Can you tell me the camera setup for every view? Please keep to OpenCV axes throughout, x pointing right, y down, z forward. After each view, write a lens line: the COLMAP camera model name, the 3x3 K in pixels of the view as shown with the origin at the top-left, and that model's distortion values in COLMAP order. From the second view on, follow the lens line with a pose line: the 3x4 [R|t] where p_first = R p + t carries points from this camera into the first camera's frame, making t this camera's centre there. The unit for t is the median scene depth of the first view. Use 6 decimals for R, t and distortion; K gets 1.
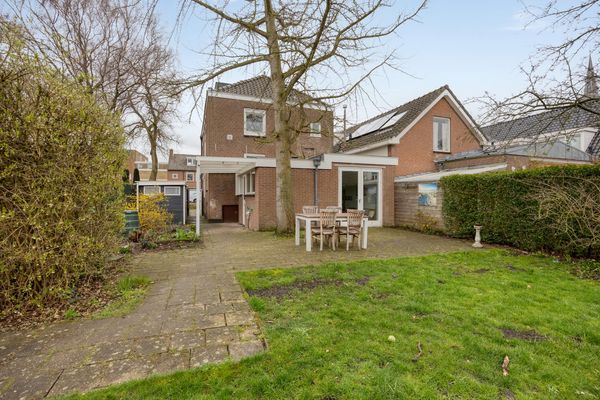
lens RADIAL K [[280.0, 0, 298.8], [0, 280.0, 196.0], [0, 0, 1]] dist [-0.001968, -0.000100]
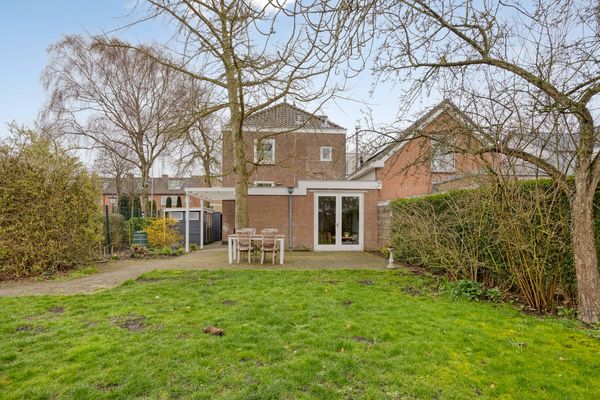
lens RADIAL K [[327.9, 0, 303.0], [0, 327.9, 220.8], [0, 0, 1]] dist [0.002604, 0.000174]
pose [[0.953762, -0.000184, -0.300564, 0.445409], [-0.000782, 0.999995, -0.003093, 0.005418], [0.300563, 0.003185, 0.953757, -0.176856]]
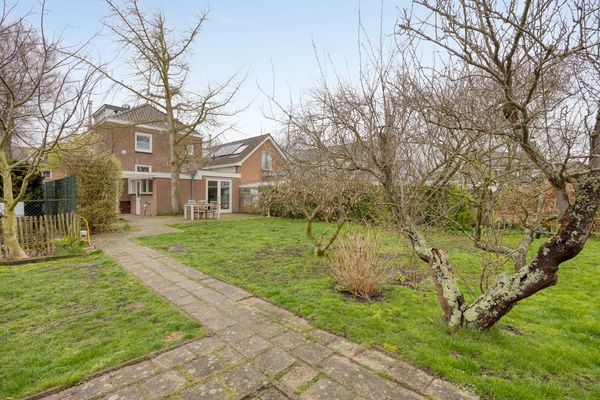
lens RADIAL K [[280.0, 0, 298.5], [0, 280.0, 198.5], [0, 0, 1]] dist [-0.001968, -0.000100]
pose [[0.893911, 0.000431, 0.448244, -0.116422], [-0.006049, 0.999920, 0.011101, -0.001441], [-0.448203, -0.012634, 0.893842, -0.765040]]
